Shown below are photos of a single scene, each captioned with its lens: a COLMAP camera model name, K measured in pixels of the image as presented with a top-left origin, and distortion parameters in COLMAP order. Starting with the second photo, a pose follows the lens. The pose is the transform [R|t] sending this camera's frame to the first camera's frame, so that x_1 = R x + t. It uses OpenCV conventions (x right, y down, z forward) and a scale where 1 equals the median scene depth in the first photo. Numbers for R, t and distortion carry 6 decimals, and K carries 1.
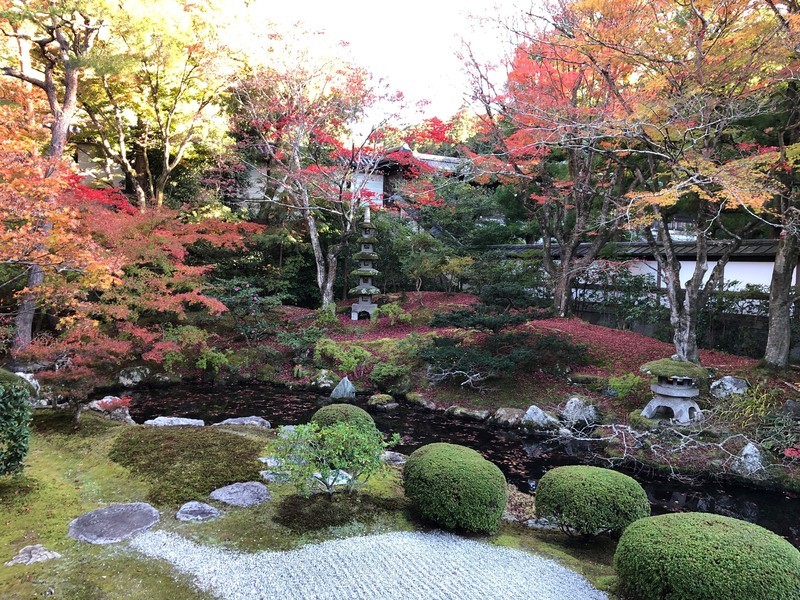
lens RADIAL K [[647.6, 0, 405.6], [0, 647.6, 293.6], [0, 0, 1]] dist [0.024096, -0.004860]
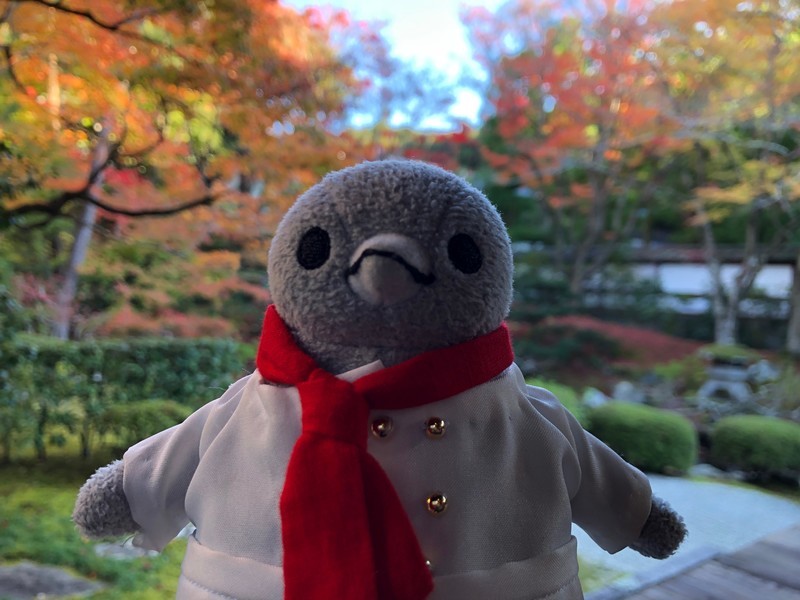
lens RADIAL K [[673.5, 0, 413.6], [0, 673.5, 298.8], [0, 0, 1]] dist [-0.005737, -0.003091]
pose [[0.987491, 0.021558, 0.156194, -0.194666], [-0.018593, 0.999619, -0.020420, 0.038428], [-0.156575, 0.017260, 0.987515, -0.025879]]
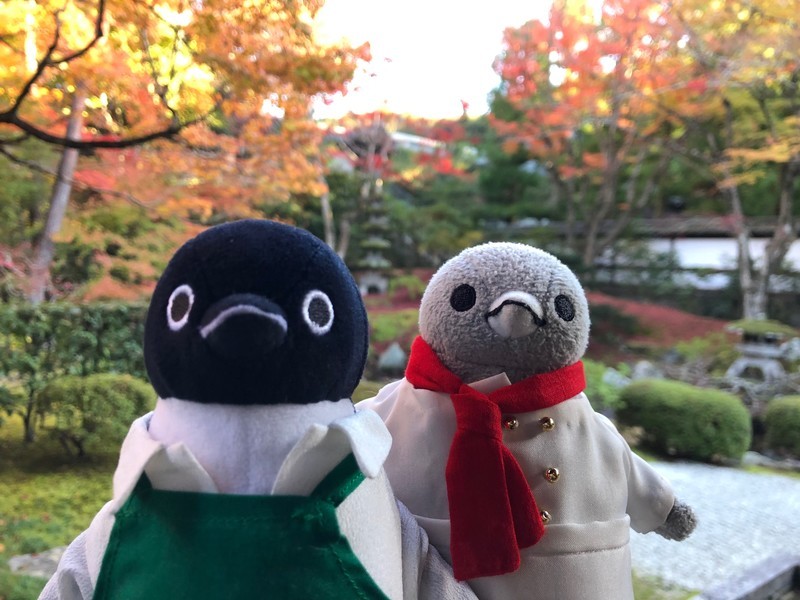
lens RADIAL K [[667.1, 0, 412.4], [0, 667.1, 290.6], [0, 0, 1]] dist [0.004129, -0.009200]
pose [[0.988118, 0.019989, 0.152395, -0.186427], [-0.018823, 0.999782, -0.009084, 0.051192], [-0.152543, 0.006108, 0.988278, 0.040867]]
